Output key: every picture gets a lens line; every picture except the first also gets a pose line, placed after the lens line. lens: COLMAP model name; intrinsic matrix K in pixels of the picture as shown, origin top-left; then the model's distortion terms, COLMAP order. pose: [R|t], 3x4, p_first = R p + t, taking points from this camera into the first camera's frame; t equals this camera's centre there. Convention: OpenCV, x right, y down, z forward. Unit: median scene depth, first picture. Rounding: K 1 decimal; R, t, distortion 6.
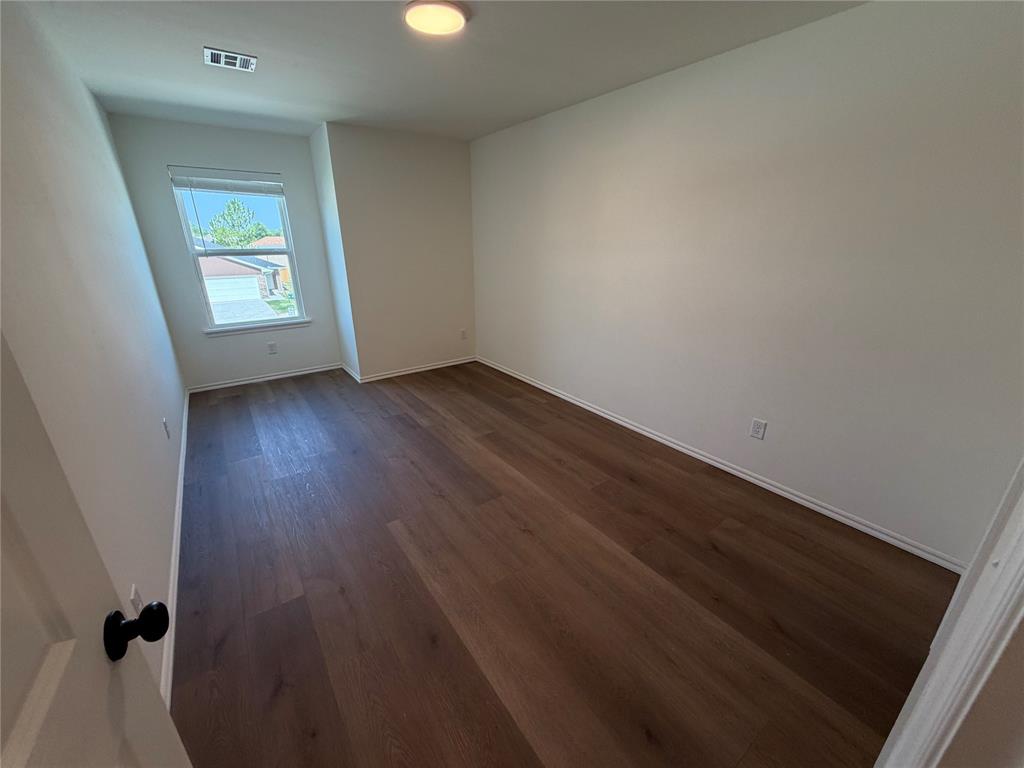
lens RADIAL K [[408.0, 0, 509.2], [0, 408.0, 389.2], [0, 0, 1]] dist [-0.001564, 0.001221]
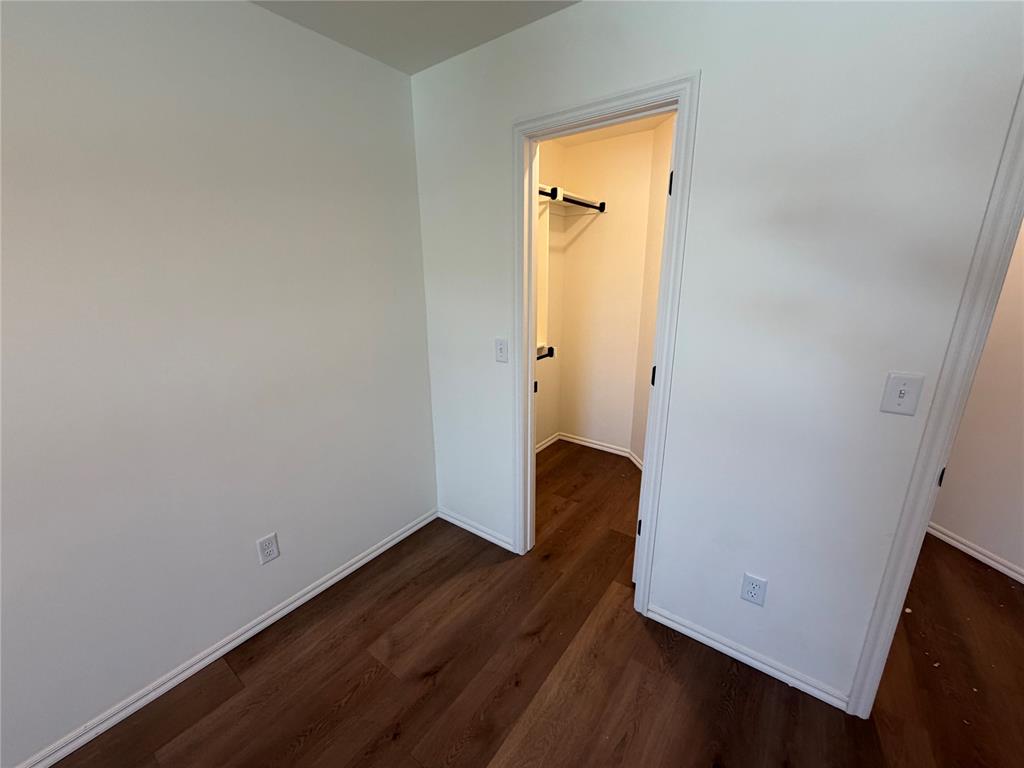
lens RADIAL K [[408.0, 0, 510.6], [0, 408.0, 387.1], [0, 0, 1]] dist [-0.001564, 0.001221]
pose [[-0.310603, -0.257809, 0.914910, -0.109792], [0.334651, 0.871233, 0.359112, -0.306549], [-0.889682, 0.417716, -0.184332, 0.758556]]
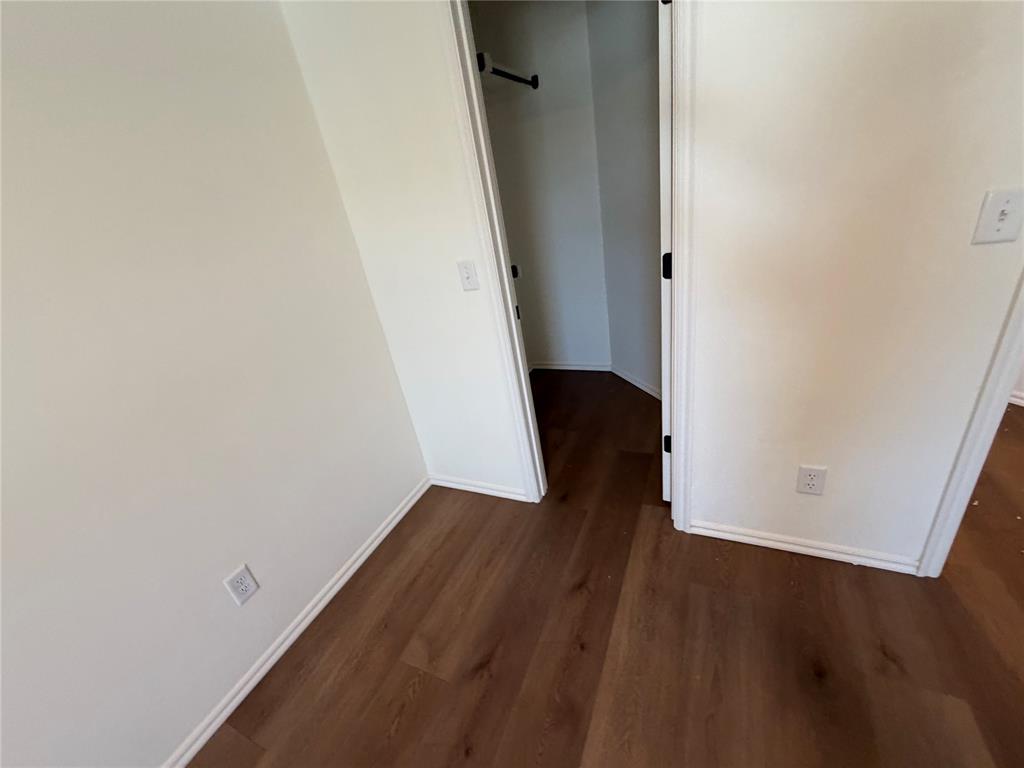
lens RADIAL K [[408.0, 0, 505.6], [0, 408.0, 384.6], [0, 0, 1]] dist [-0.001564, 0.001221]
pose [[-0.482077, -0.299899, 0.823202, 0.072050], [0.456486, 0.716002, 0.528169, -0.269905], [-0.747812, 0.630398, -0.208268, 0.799039]]
